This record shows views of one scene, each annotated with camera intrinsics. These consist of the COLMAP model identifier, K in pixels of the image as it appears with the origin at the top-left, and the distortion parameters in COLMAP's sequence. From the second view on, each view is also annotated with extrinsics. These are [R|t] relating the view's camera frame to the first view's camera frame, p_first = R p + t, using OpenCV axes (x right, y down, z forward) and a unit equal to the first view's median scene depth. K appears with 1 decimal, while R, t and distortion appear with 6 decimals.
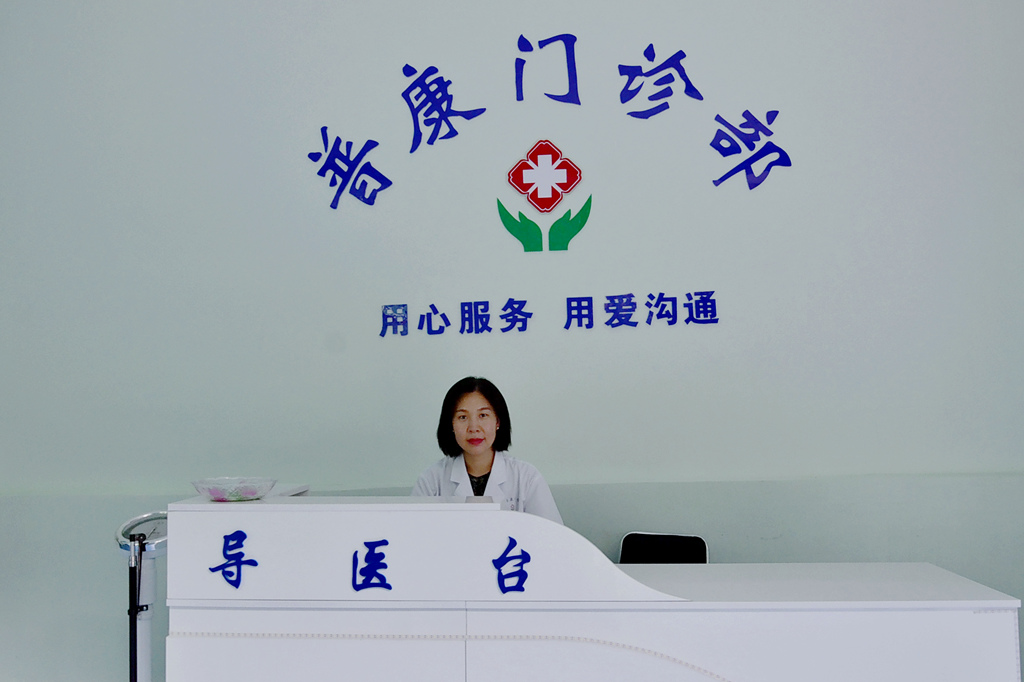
lens RADIAL K [[874.9, 0, 511.8], [0, 874.9, 348.8], [0, 0, 1]] dist [-0.030917, -0.002247]
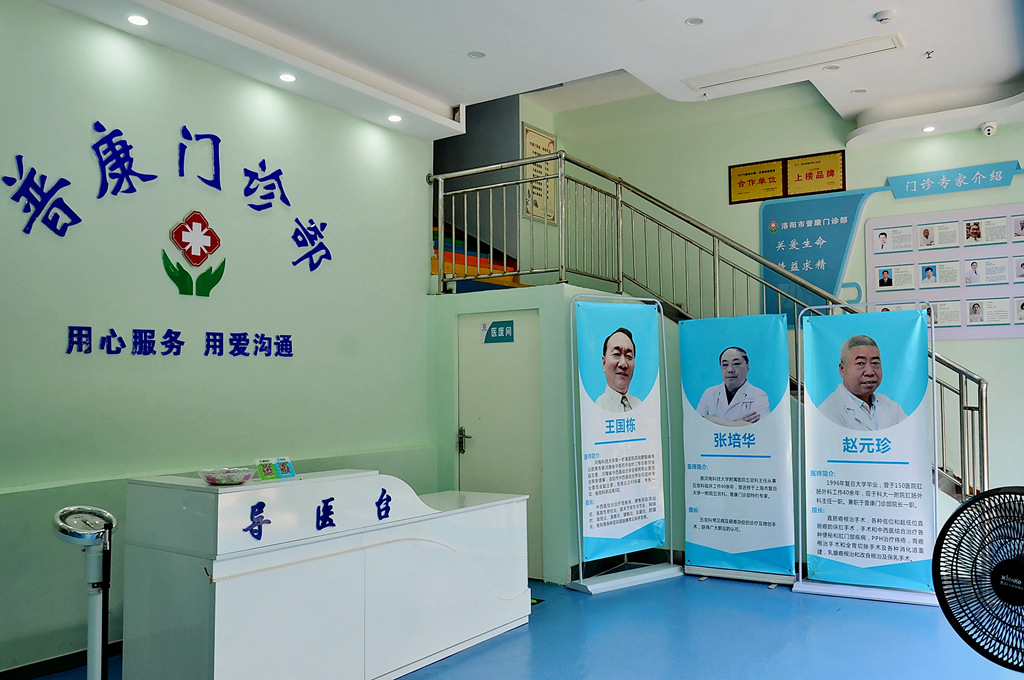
lens RADIAL K [[874.9, 0, 511.2], [0, 874.9, 339.1], [0, 0, 1]] dist [-0.030917, -0.002247]
pose [[0.481371, 0.062052, 0.874318, -0.883565], [-0.060680, 0.997457, -0.037383, -0.025838], [-0.874414, -0.035059, 0.483912, -0.061348]]
